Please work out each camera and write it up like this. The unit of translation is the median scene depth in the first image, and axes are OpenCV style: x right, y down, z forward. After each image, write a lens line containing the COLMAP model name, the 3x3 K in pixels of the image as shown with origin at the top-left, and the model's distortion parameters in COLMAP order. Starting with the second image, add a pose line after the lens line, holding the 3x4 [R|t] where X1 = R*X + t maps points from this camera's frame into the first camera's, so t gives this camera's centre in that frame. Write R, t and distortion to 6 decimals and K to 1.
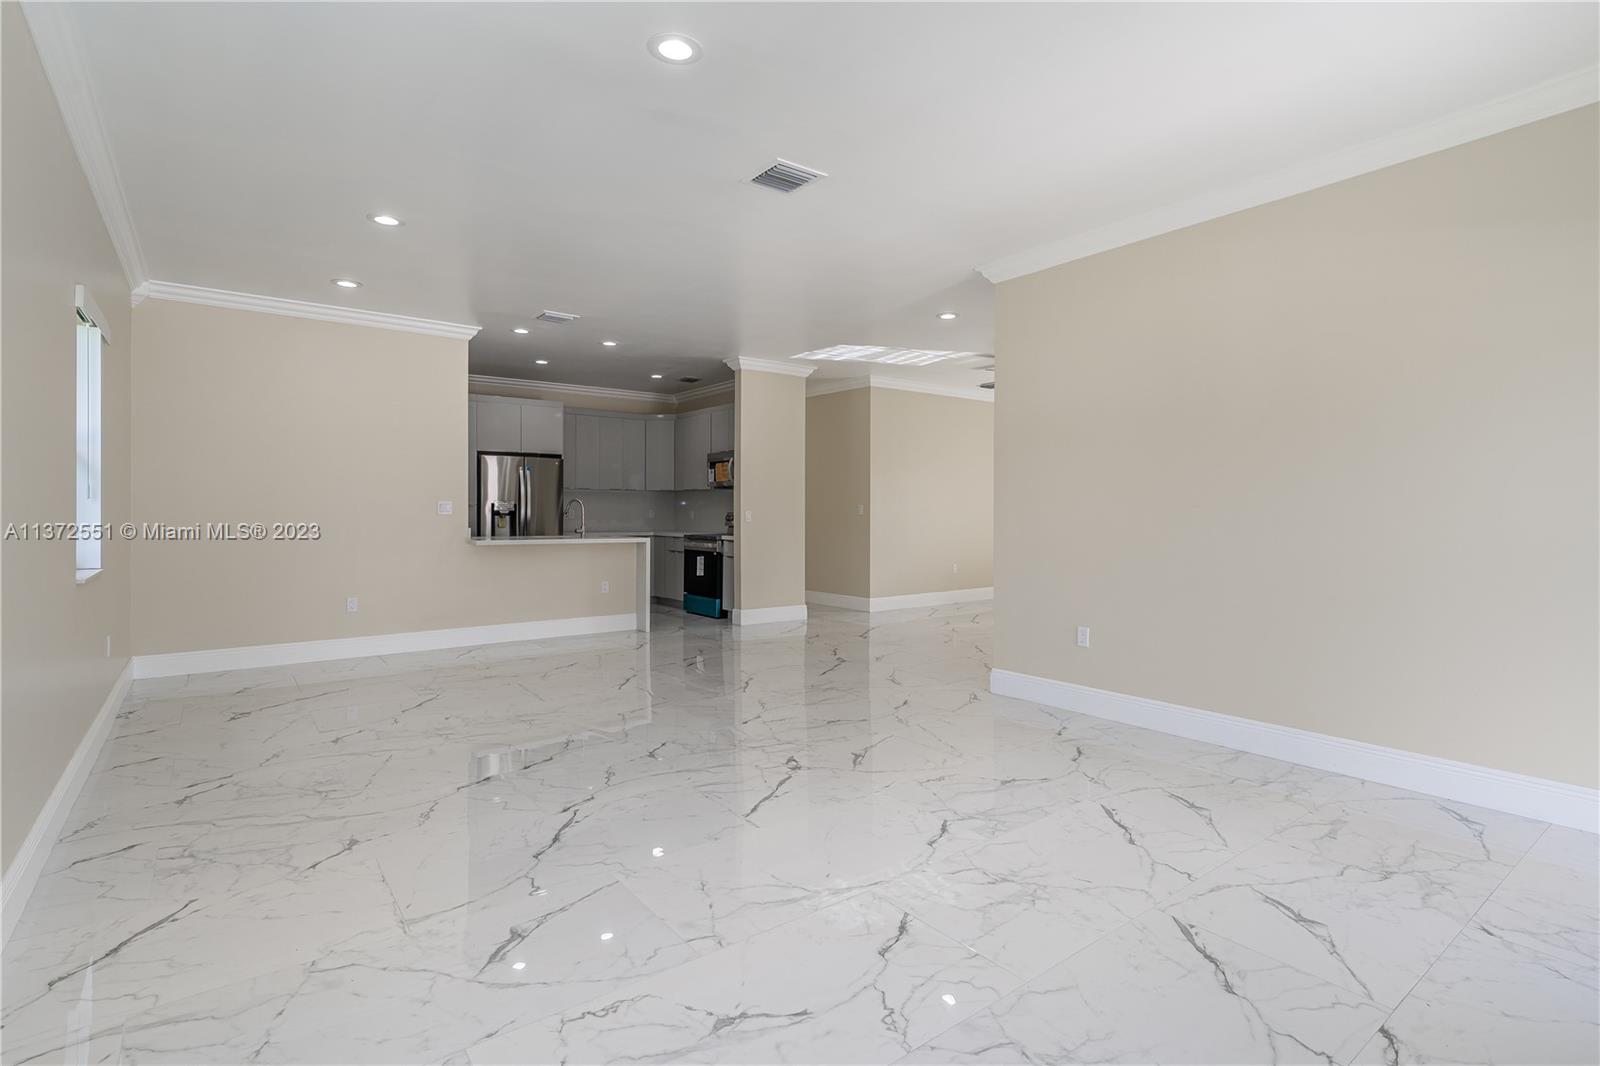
lens RADIAL K [[781.2, 0, 798.1], [0, 781.2, 513.5], [0, 0, 1]] dist [0.000942, 0.000096]
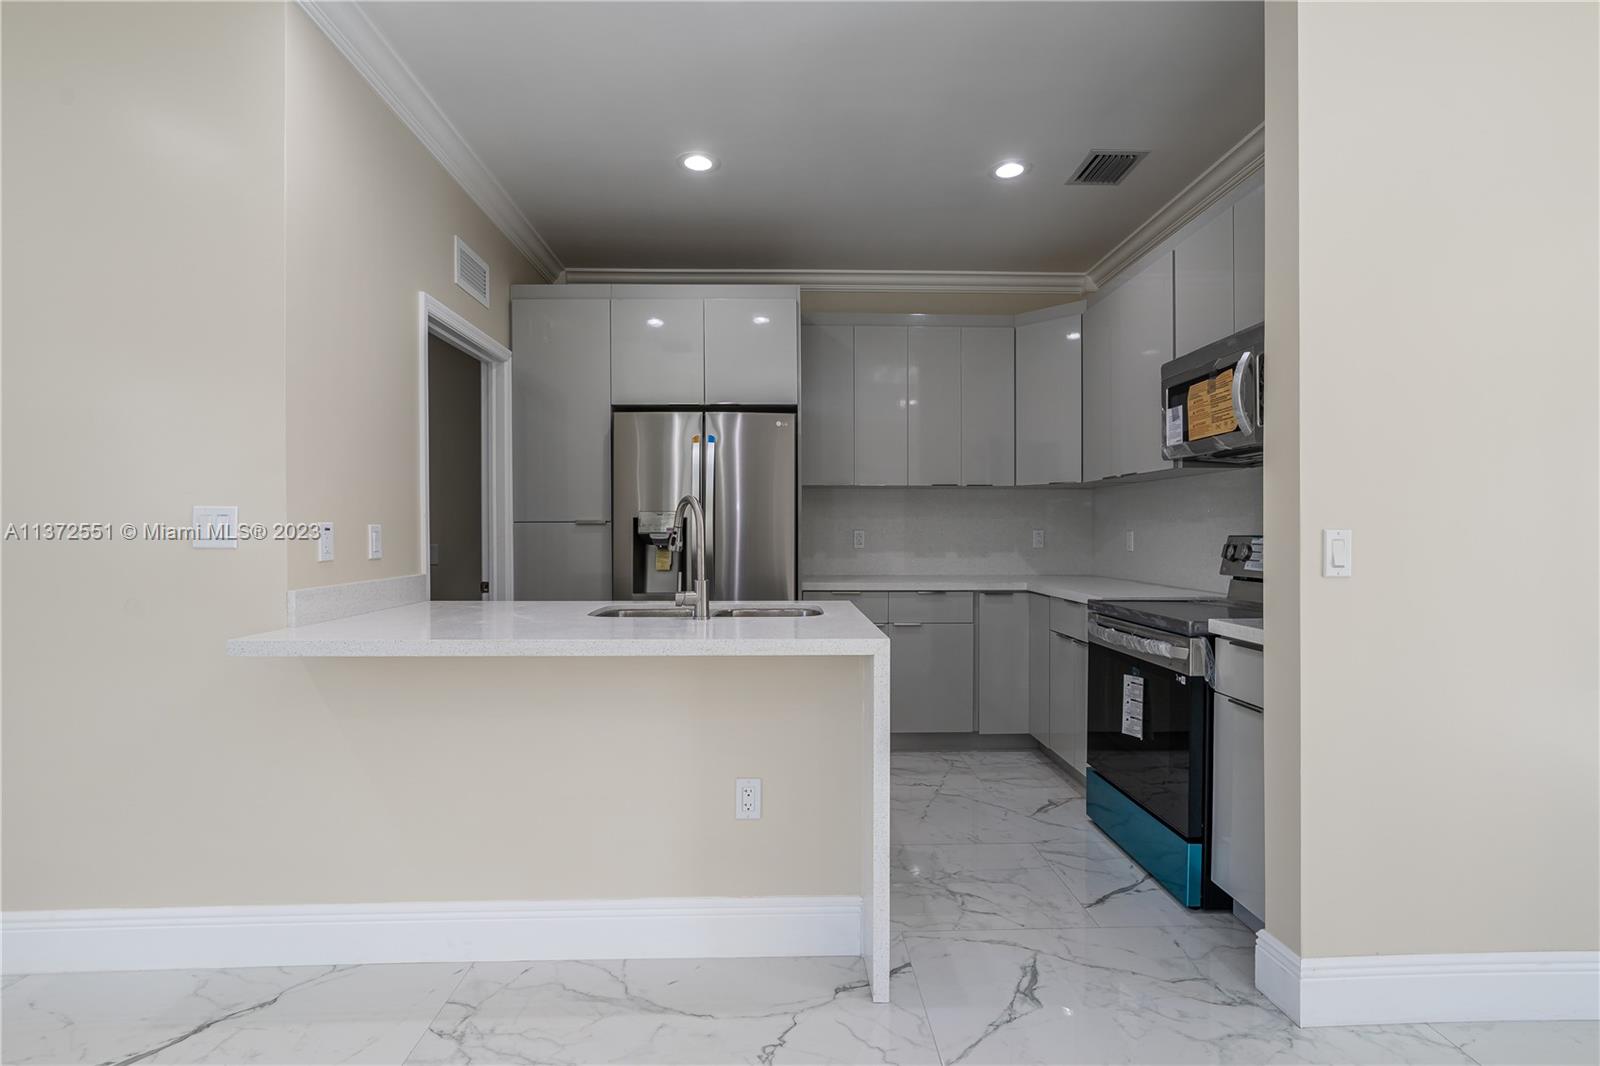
lens RADIAL K [[711.9, 0, 800.0], [0, 711.9, 533.0], [0, 0, 1]] dist [0.000203, 0.000230]
pose [[0.811549, -0.004148, -0.584270, -0.067314], [0.000484, 0.999979, -0.006427, -0.000559], [0.584285, 0.004933, 0.811534, 0.703536]]
